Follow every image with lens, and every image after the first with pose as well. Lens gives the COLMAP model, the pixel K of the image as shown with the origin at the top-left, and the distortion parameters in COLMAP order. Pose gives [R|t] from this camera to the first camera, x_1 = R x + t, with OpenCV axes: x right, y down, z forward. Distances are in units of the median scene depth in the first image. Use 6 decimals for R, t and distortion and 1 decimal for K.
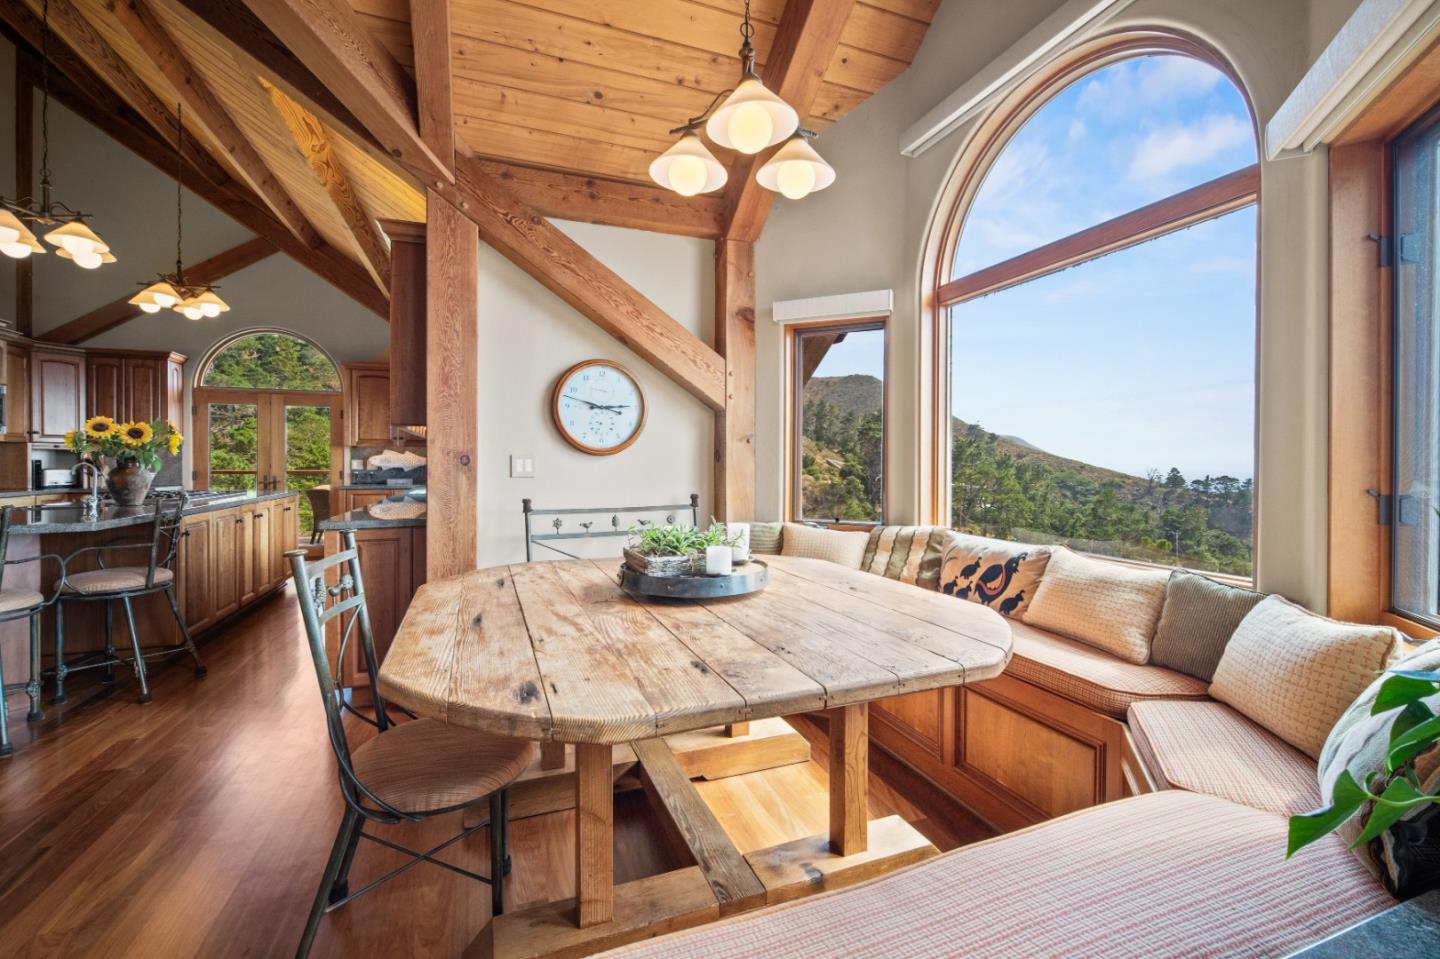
lens RADIAL K [[610.4, 0, 714.2], [0, 610.4, 472.6], [0, 0, 1]] dist [-0.004257, -0.000302]
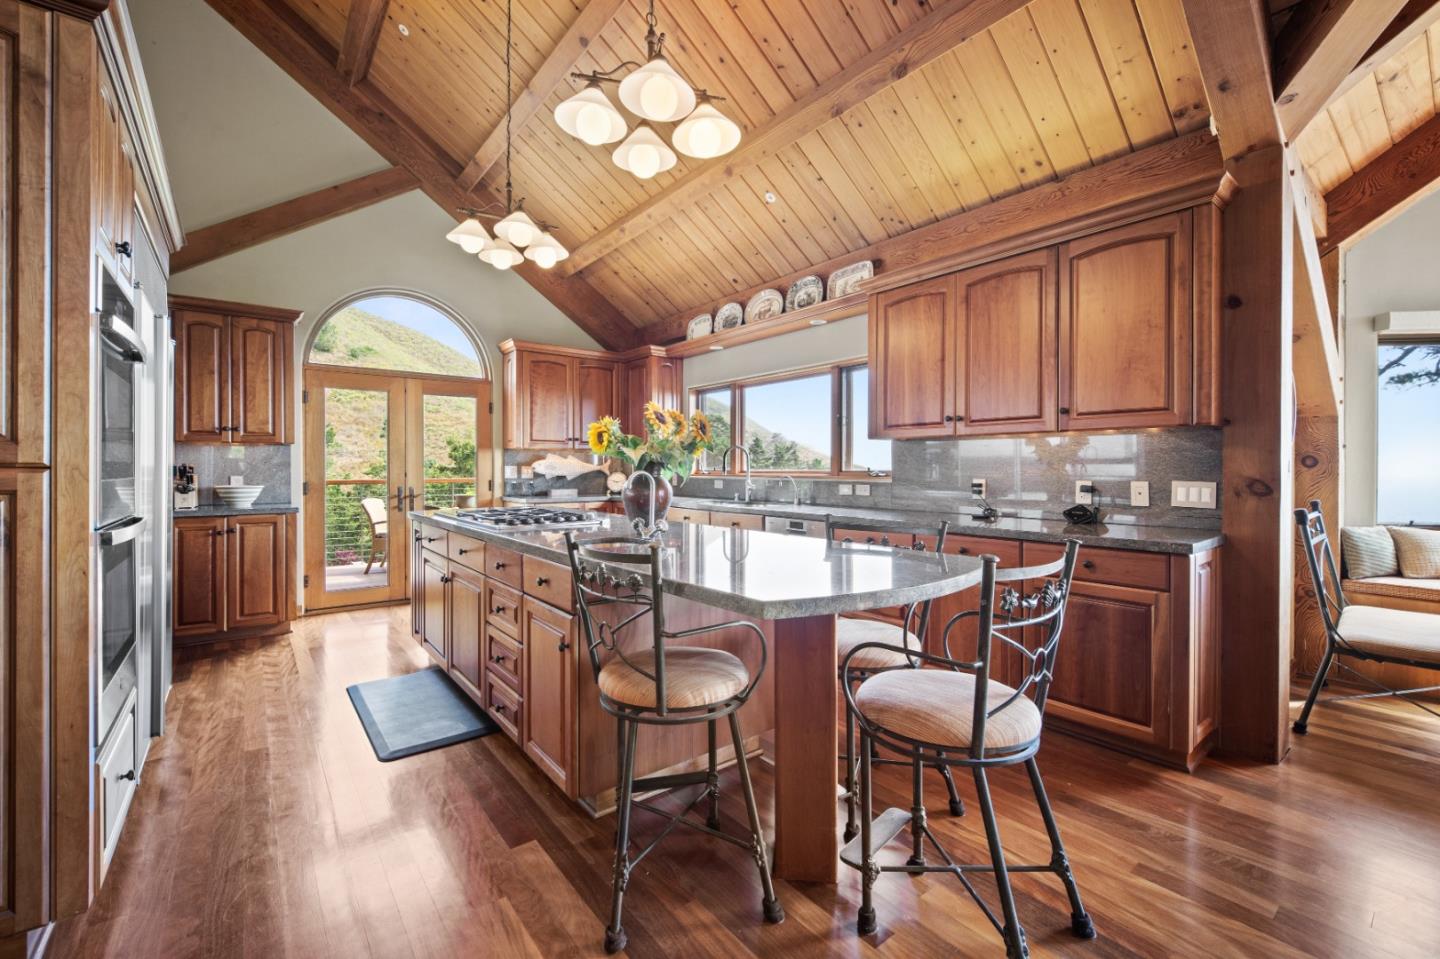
lens RADIAL K [[610.4, 0, 721.2], [0, 610.4, 469.8], [0, 0, 1]] dist [-0.004257, -0.000302]
pose [[0.950097, -0.003505, 0.311936, -0.577062], [0.006300, 0.999949, -0.007955, -0.007834], [-0.311892, 0.009523, 0.950070, 0.166509]]
